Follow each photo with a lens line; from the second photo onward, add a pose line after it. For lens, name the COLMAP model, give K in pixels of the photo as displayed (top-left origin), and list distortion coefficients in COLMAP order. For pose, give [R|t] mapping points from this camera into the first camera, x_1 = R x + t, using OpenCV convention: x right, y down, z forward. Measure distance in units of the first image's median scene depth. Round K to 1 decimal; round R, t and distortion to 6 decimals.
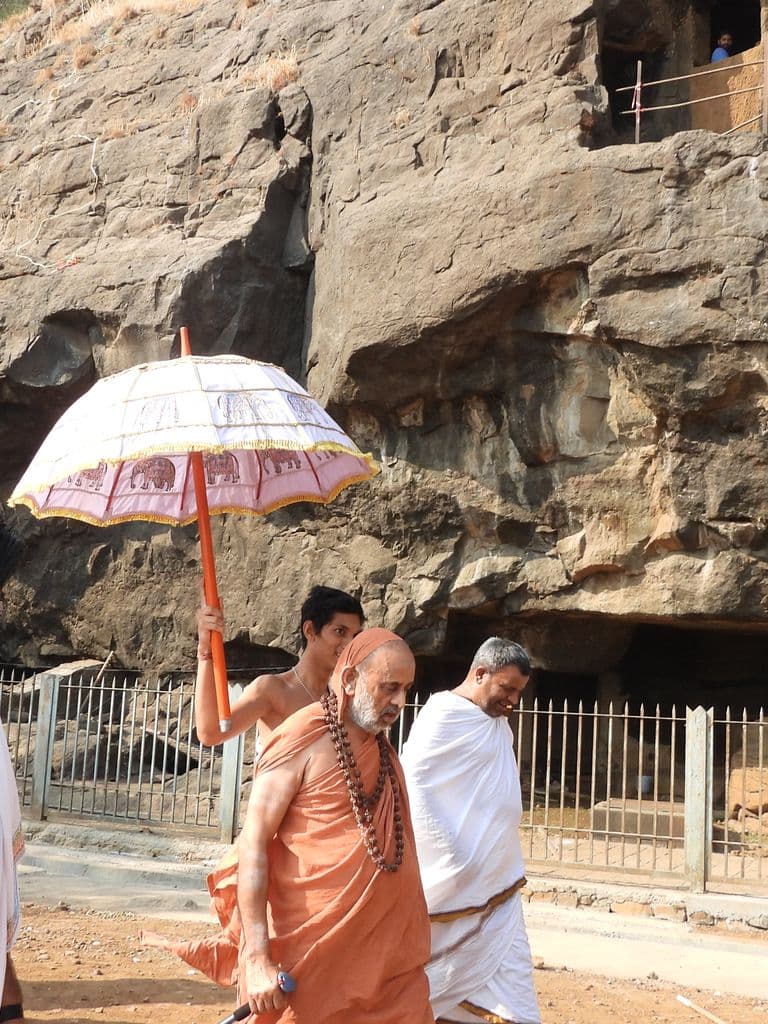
lens RADIAL K [[1315.0, 0, 384.1], [0, 1315.0, 510.8], [0, 0, 1]] dist [-0.010362, 0.000000]
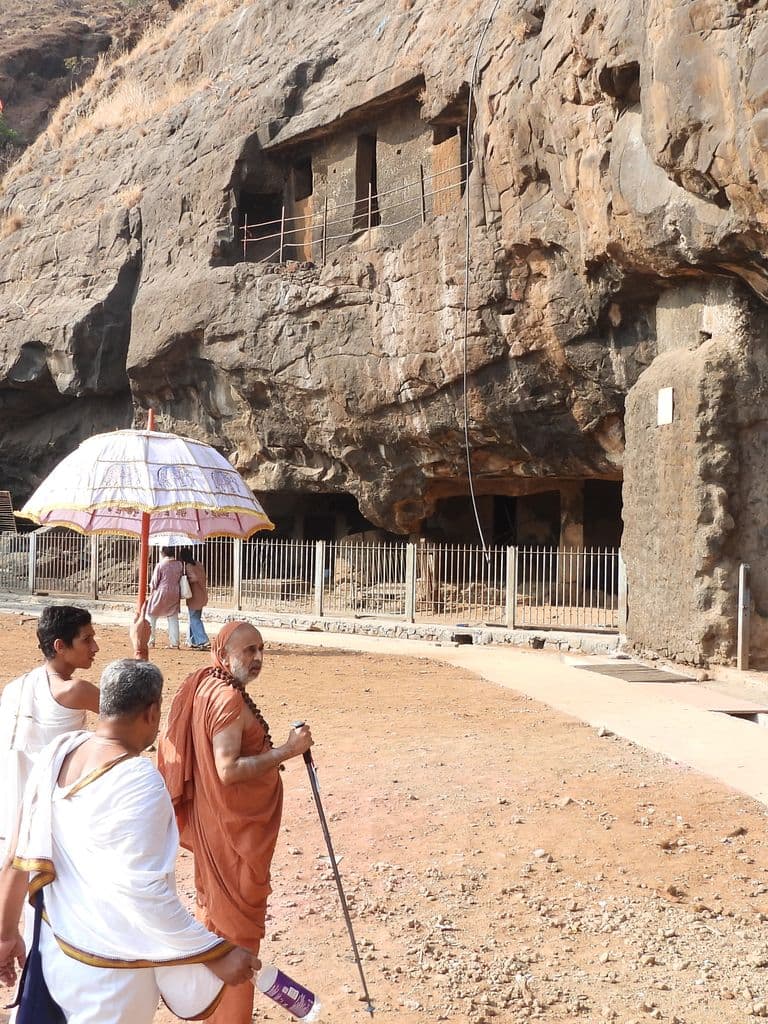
lens RADIAL K [[1315.0, 0, 384.1], [0, 1315.0, 512.9], [0, 0, 1]] dist [-0.010362, 0.000000]
pose [[0.971208, -0.039438, -0.234945, 0.803019], [0.069171, 0.990399, 0.119687, -0.110978], [0.227969, -0.132492, 0.964612, -0.886529]]
